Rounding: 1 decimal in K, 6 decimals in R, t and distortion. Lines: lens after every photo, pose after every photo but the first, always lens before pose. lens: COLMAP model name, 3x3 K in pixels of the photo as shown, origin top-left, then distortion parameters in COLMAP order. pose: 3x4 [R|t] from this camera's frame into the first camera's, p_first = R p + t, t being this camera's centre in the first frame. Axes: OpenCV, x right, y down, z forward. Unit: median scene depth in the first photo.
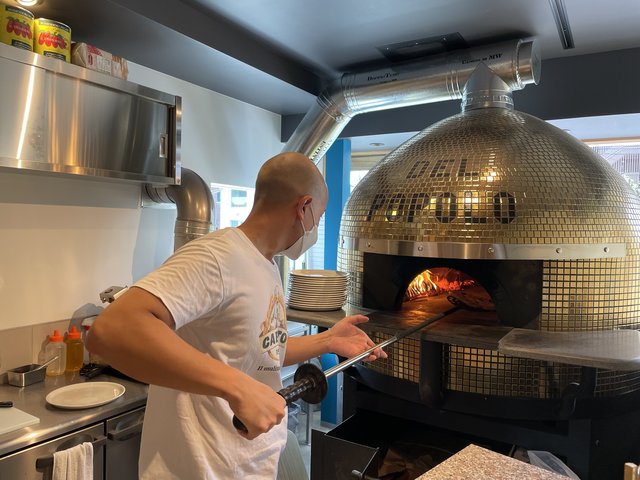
lens RADIAL K [[492.5, 0, 324.5], [0, 492.5, 232.4], [0, 0, 1]] dist [0.053809, -0.063863]
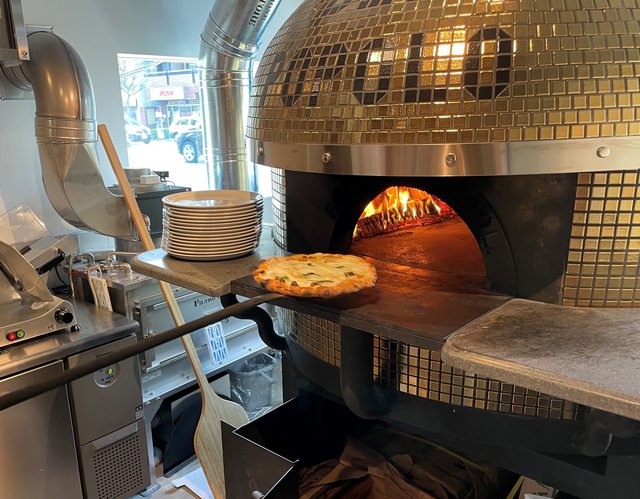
lens RADIAL K [[583.1, 0, 284.2], [0, 583.1, 286.7], [0, 0, 1]] dist [0.050783, -0.060627]
pose [[0.976505, 0.013238, -0.215087, 0.258851], [0.047392, 0.960482, 0.274278, -0.007431], [0.210218, -0.278027, 0.937288, 0.325680]]
